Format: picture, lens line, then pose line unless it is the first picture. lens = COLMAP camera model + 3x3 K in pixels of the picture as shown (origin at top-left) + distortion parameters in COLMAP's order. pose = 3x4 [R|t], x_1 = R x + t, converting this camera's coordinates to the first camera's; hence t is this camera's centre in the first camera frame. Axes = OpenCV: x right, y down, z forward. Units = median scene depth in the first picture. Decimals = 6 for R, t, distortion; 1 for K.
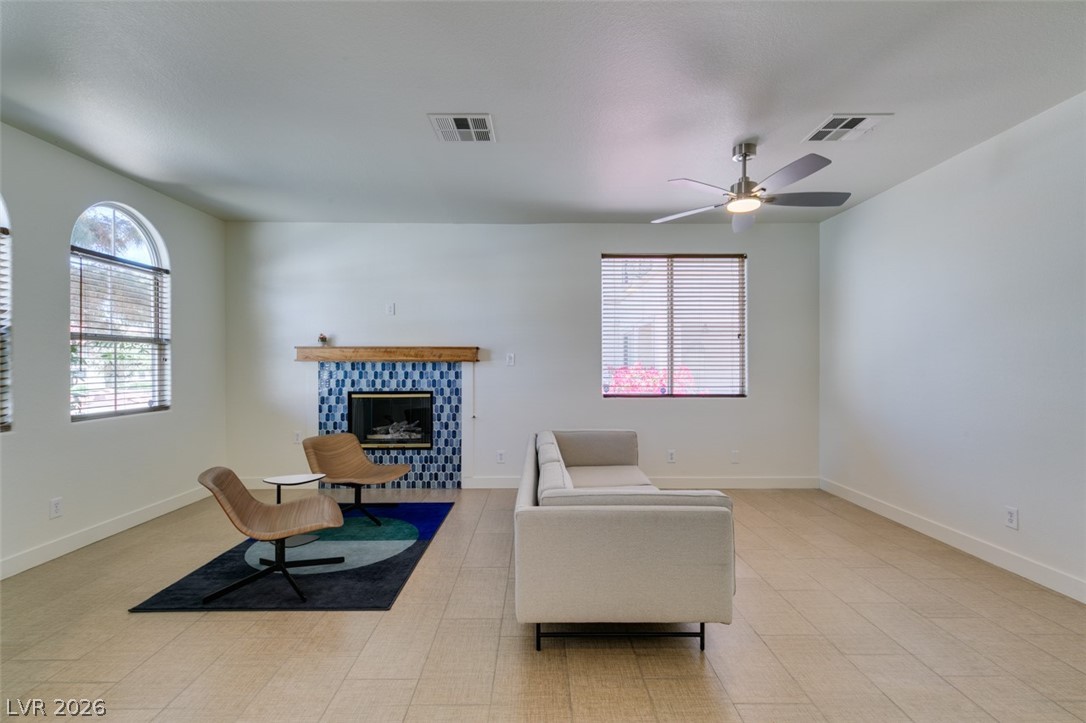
lens RADIAL K [[475.3, 0, 537.2], [0, 475.3, 365.1], [0, 0, 1]] dist [-0.000094, 0.001362]
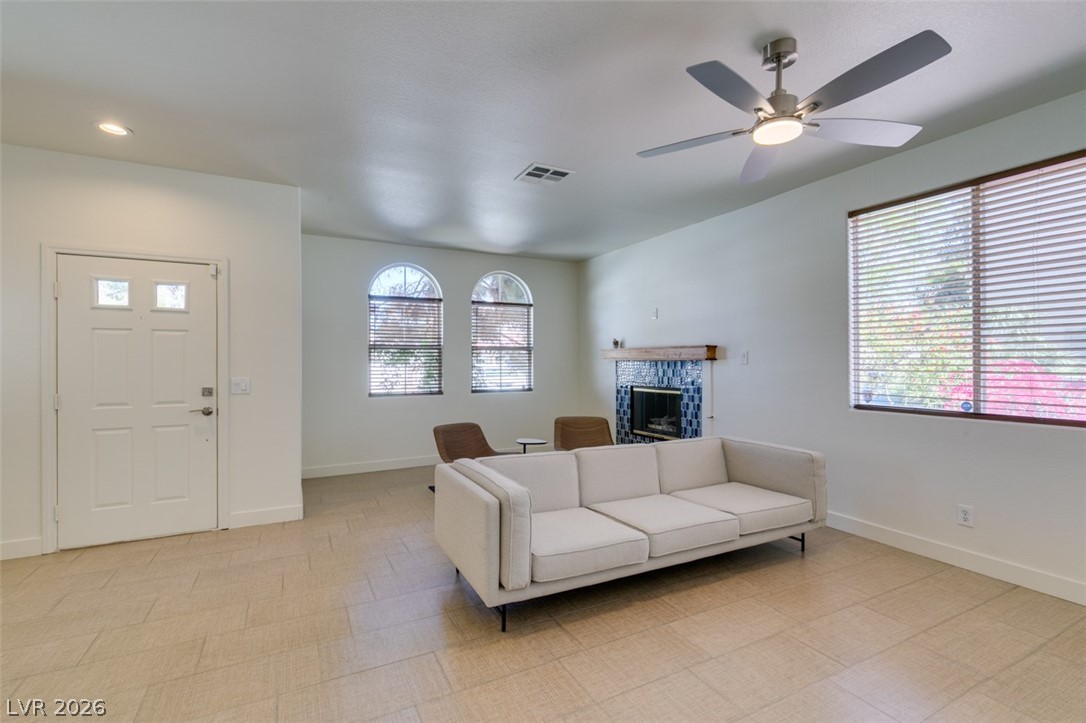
lens RADIAL K [[475.3, 0, 537.2], [0, 475.3, 365.1], [0, 0, 1]] dist [-0.000094, 0.001362]
pose [[0.454891, 0.003488, -0.890540, 0.568936], [-0.006599, 0.999978, 0.000546, 0.004489], [0.890523, 0.005629, 0.454904, 0.240224]]
